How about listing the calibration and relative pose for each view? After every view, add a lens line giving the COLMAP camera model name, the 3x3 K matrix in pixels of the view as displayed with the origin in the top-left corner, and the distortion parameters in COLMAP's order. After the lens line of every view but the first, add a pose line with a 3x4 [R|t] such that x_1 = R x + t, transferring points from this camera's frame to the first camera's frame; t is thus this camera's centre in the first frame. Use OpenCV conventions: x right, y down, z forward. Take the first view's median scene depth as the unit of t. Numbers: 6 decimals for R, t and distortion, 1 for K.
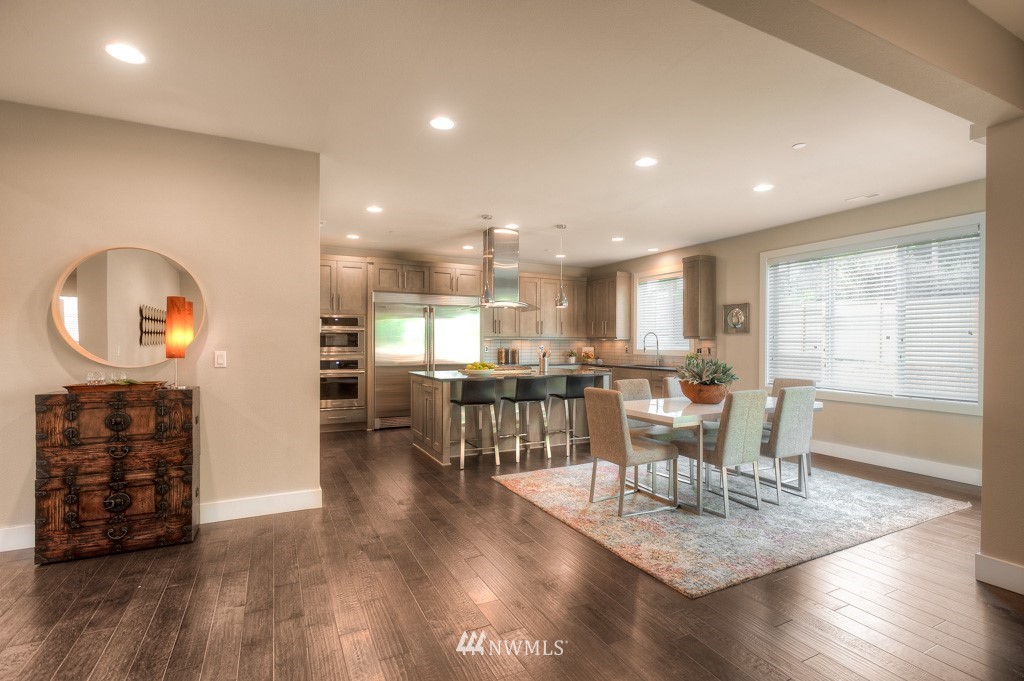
lens RADIAL K [[490.8, 0, 515.2], [0, 490.8, 342.8], [0, 0, 1]] dist [-0.002200, -0.000156]
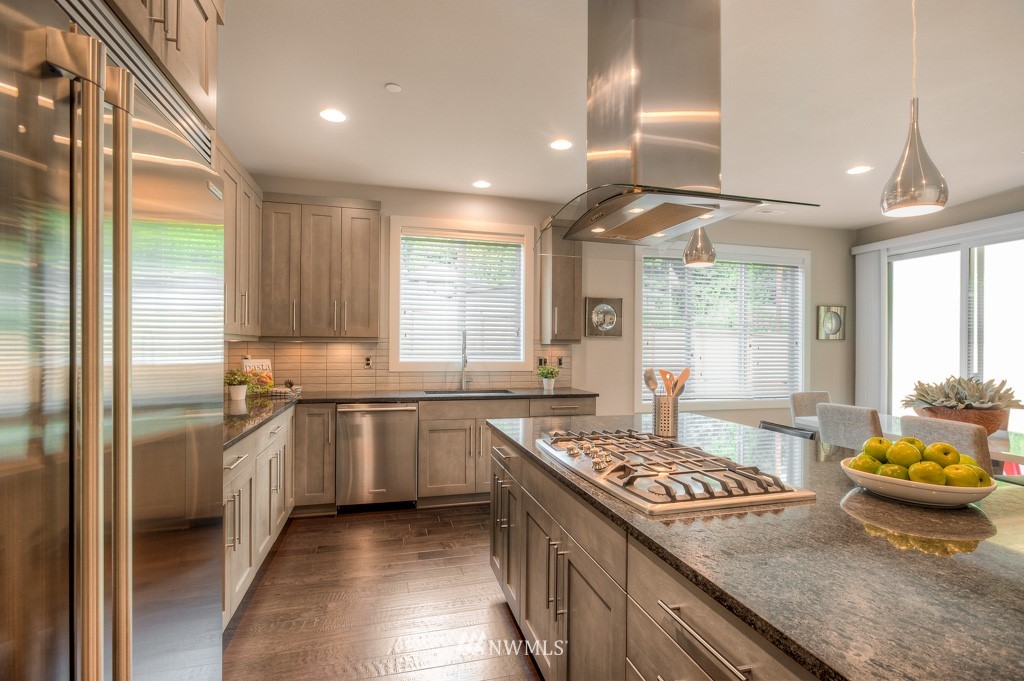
lens RADIAL K [[490.8, 0, 515.6], [0, 490.8, 343.0], [0, 0, 1]] dist [-0.002200, -0.000156]
pose [[0.188991, -0.002739, 0.981975, -0.294658], [-0.011184, 0.999925, 0.004941, -0.012853], [-0.981915, -0.011917, 0.188947, 0.948707]]
